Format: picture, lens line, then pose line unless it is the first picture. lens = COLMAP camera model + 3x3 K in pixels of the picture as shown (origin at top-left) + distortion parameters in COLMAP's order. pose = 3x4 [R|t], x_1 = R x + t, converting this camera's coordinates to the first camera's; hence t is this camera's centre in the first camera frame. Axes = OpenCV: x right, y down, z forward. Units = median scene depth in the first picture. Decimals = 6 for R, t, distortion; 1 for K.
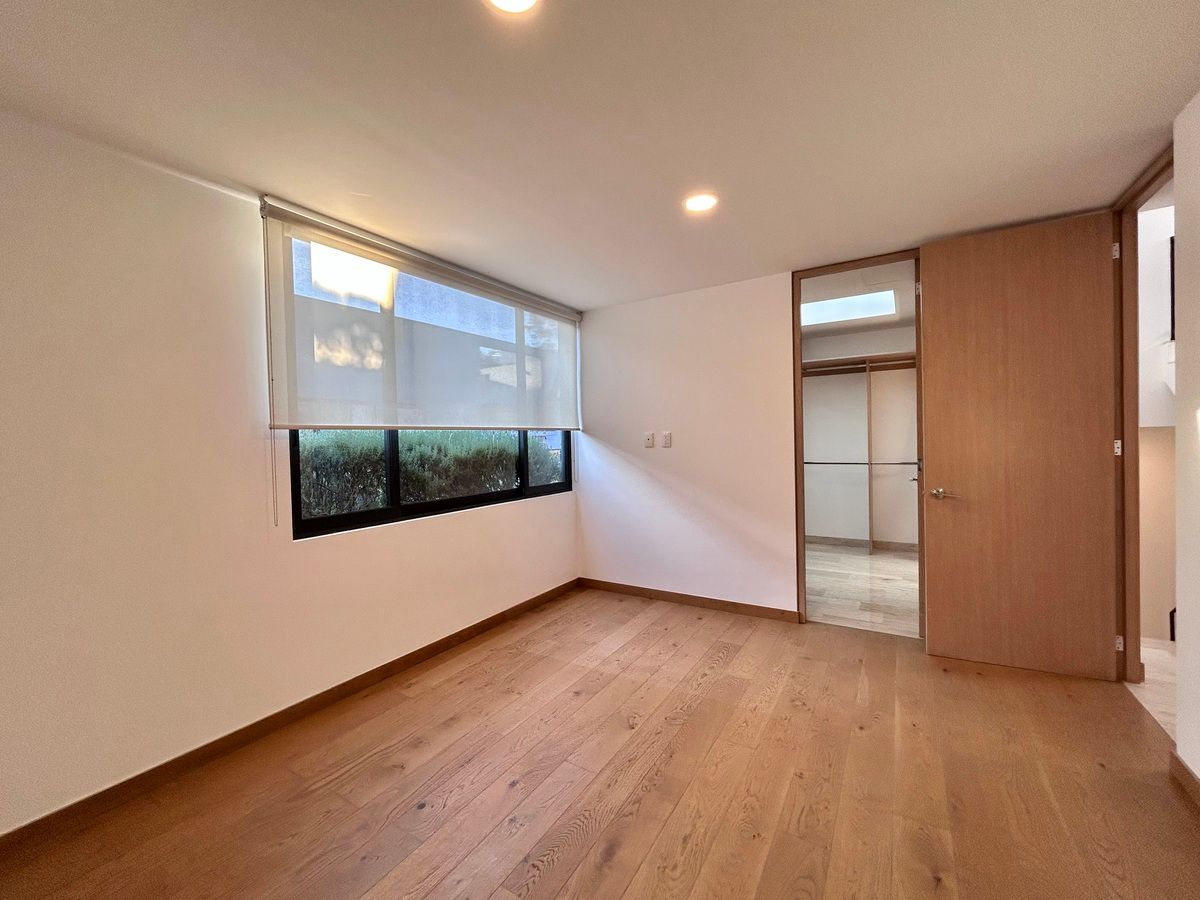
lens RADIAL K [[480.4, 0, 601.2], [0, 480.4, 454.1], [0, 0, 1]] dist [0.000433, 0.000315]
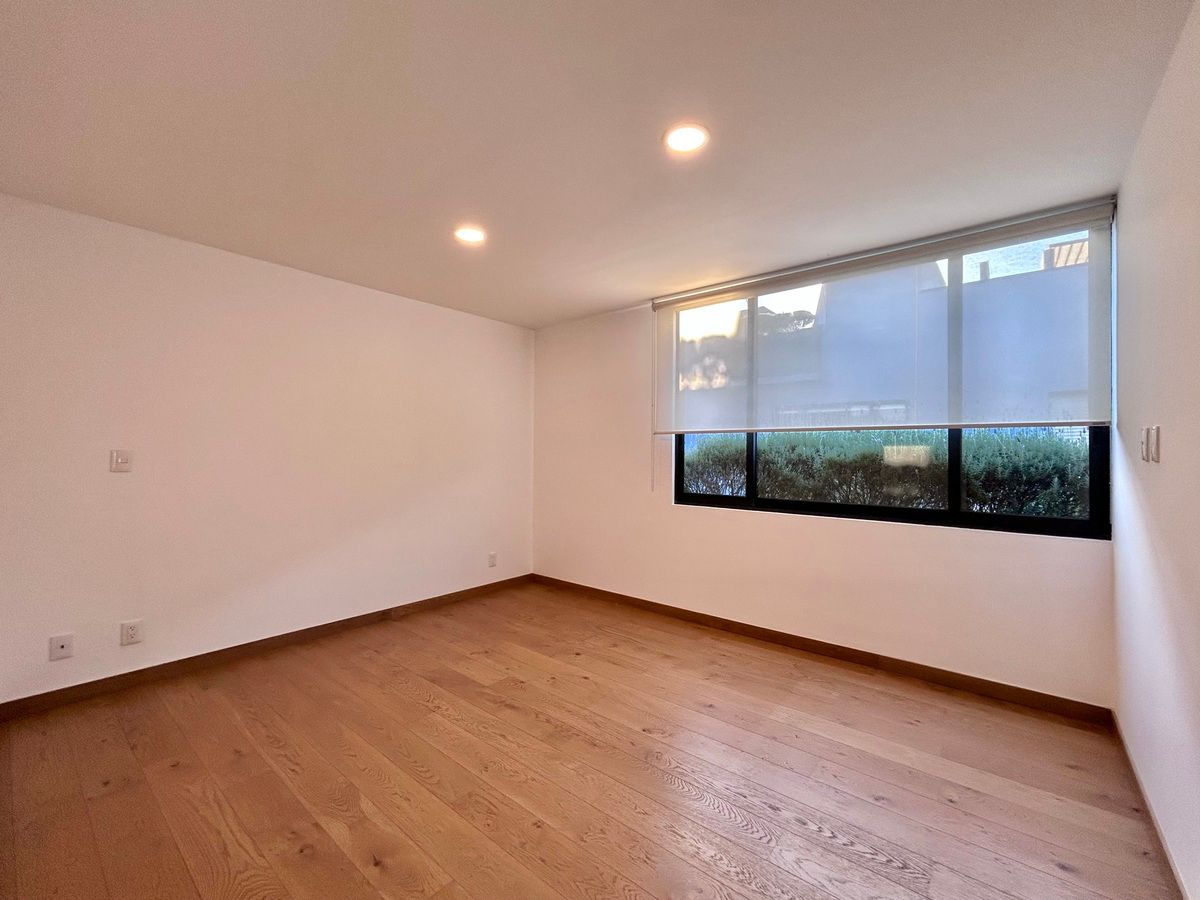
lens RADIAL K [[495.6, 0, 598.1], [0, 495.6, 448.1], [0, 0, 1]] dist [-0.000490, 0.000809]
pose [[-0.132734, 0.017274, -0.991001, 0.926876], [-0.029417, 0.999339, 0.021360, -0.031075], [0.990715, 0.031987, -0.132138, 0.870168]]
